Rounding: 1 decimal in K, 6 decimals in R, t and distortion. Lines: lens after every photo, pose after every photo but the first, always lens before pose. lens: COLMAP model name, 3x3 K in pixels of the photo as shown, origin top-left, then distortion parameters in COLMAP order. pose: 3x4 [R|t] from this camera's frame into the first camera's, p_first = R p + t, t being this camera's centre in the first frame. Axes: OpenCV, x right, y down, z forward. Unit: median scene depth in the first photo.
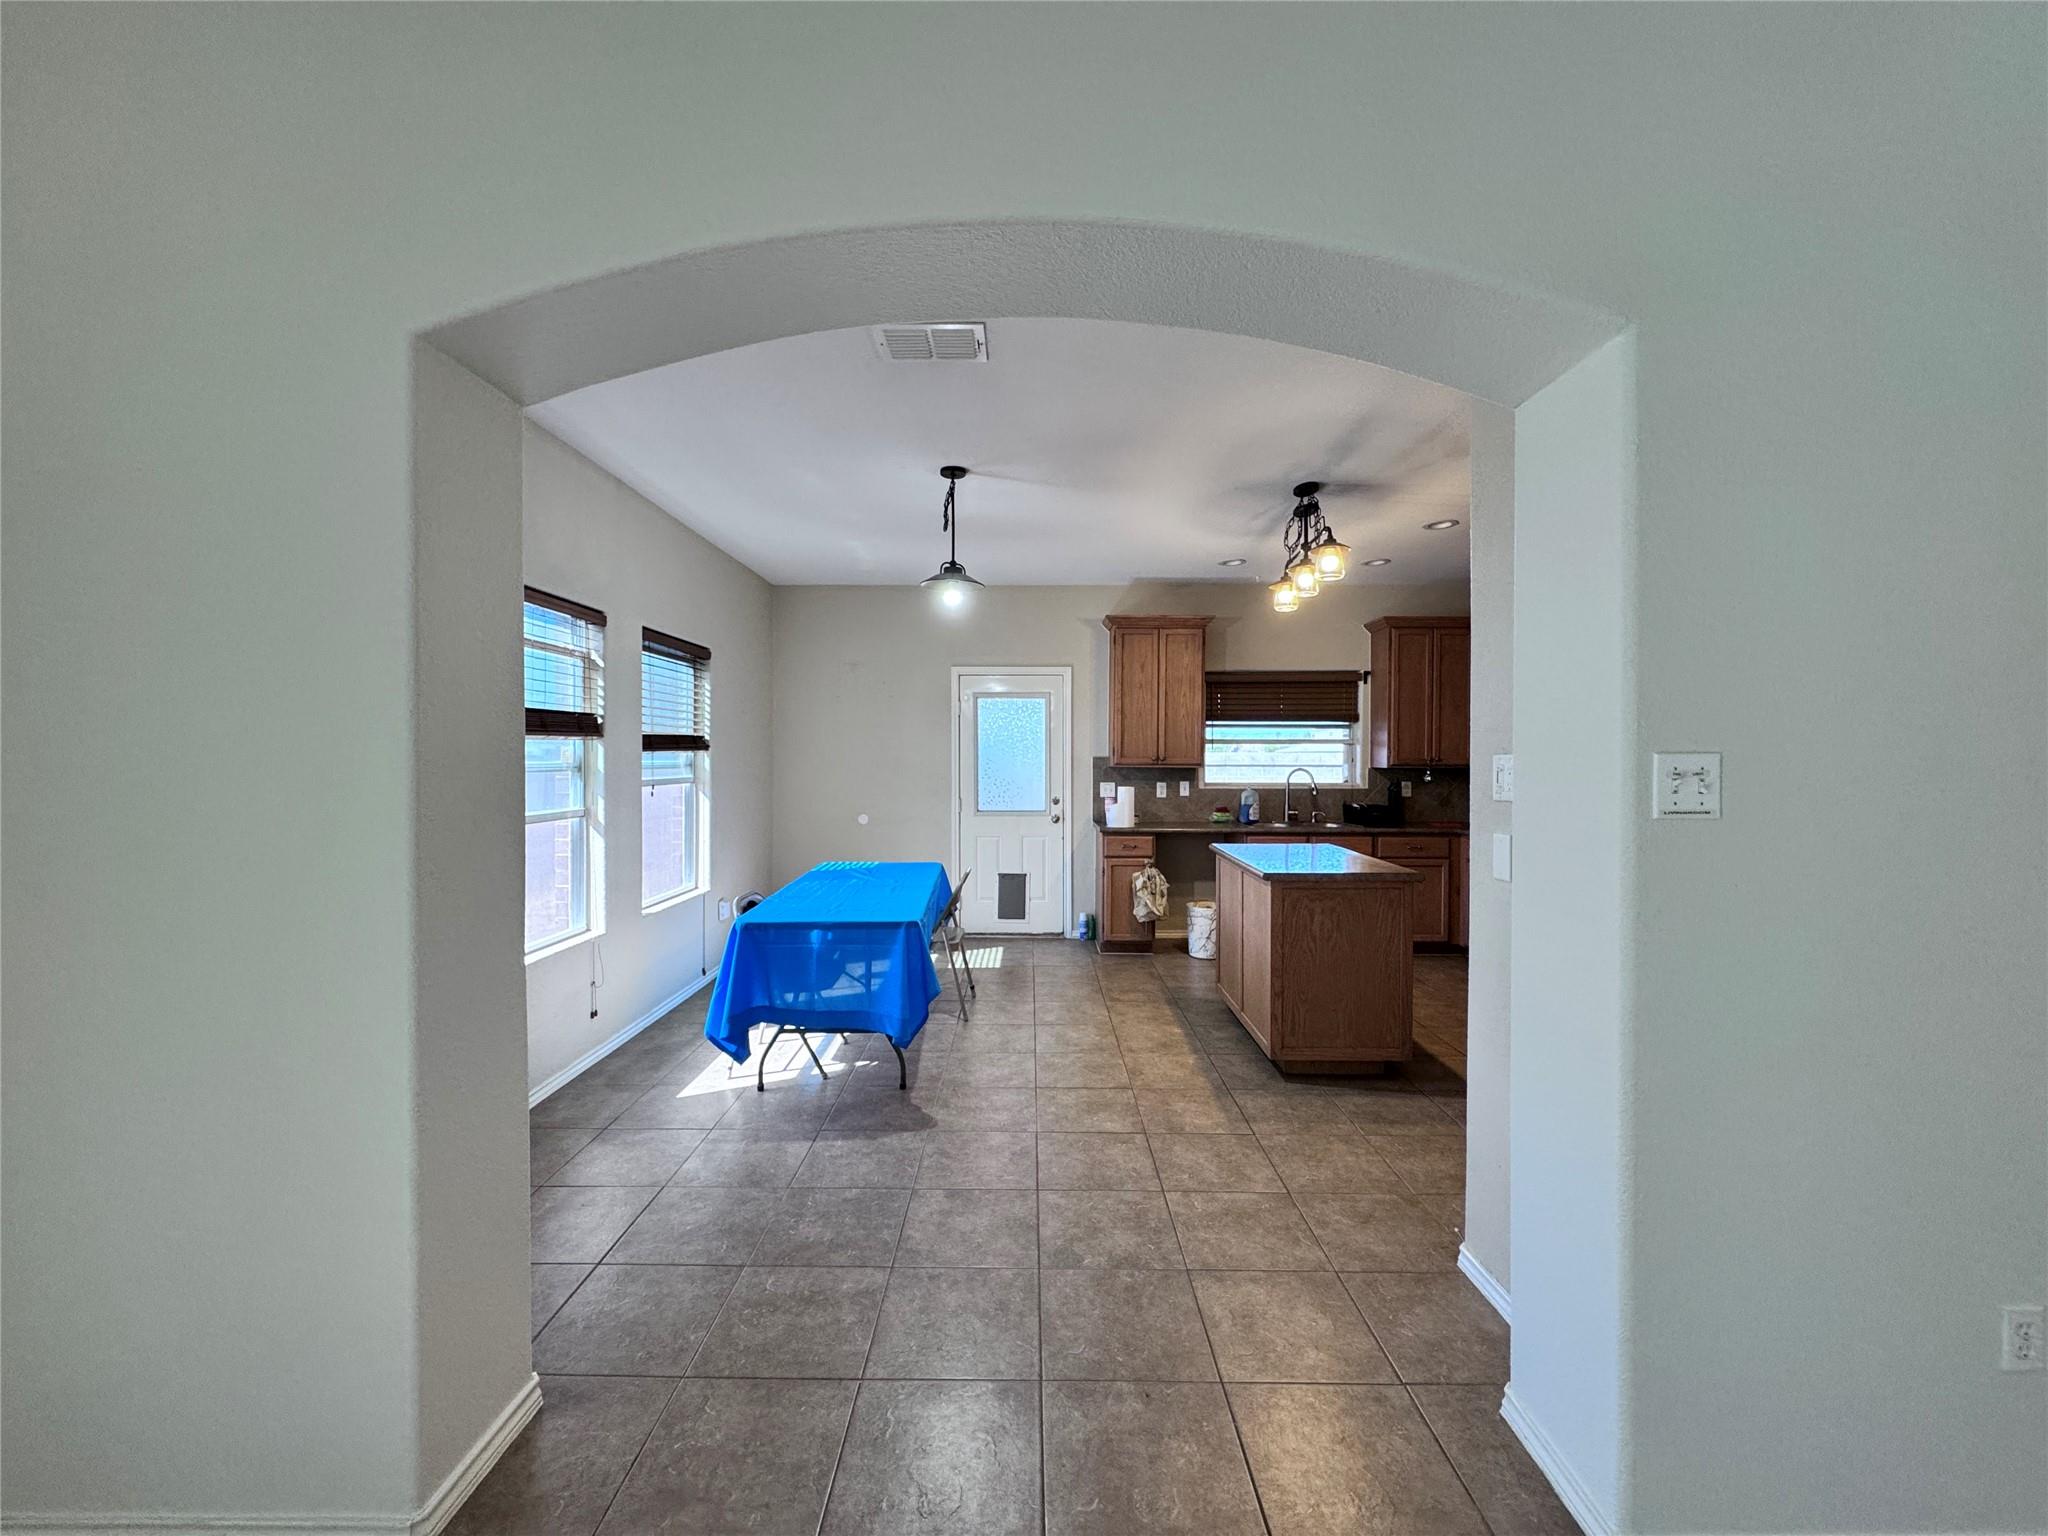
lens RADIAL K [[817.2, 0, 1019.1], [0, 817.2, 765.3], [0, 0, 1]] dist [-0.003409, -0.000296]
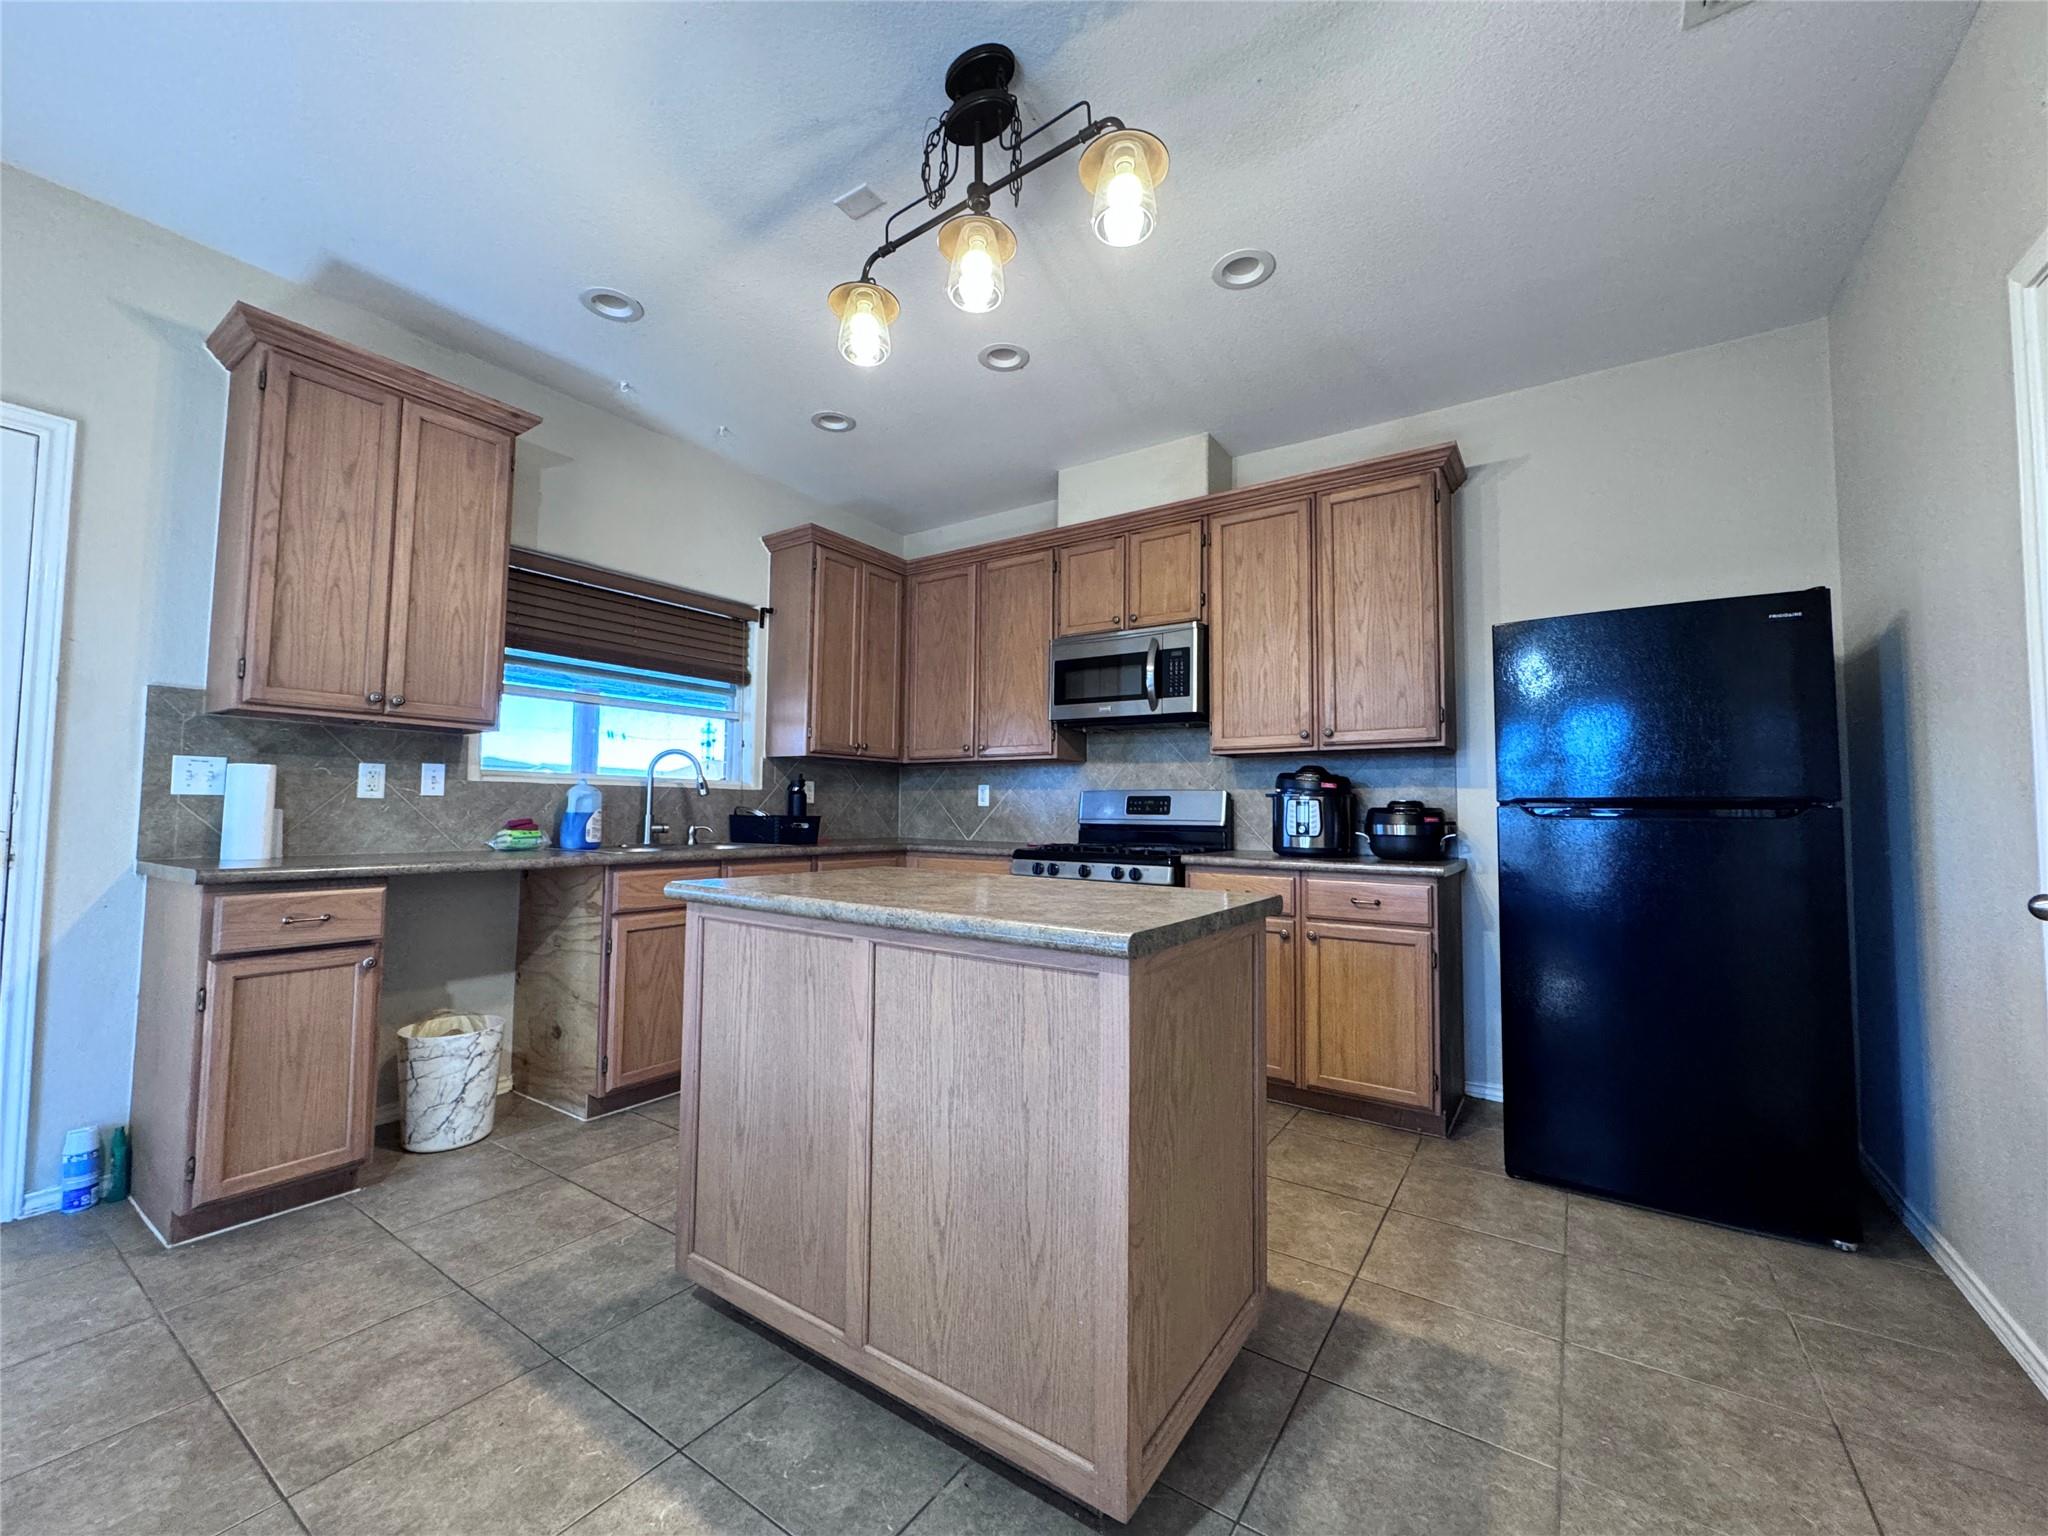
lens RADIAL K [[817.2, 0, 1019.1], [0, 817.2, 765.3], [0, 0, 1]] dist [-0.003409, -0.000296]
pose [[0.548353, 0.049557, 0.834778, 0.001862], [-0.002116, 0.998322, -0.057875, 0.047479], [-0.836245, 0.029969, 0.547537, 0.488767]]
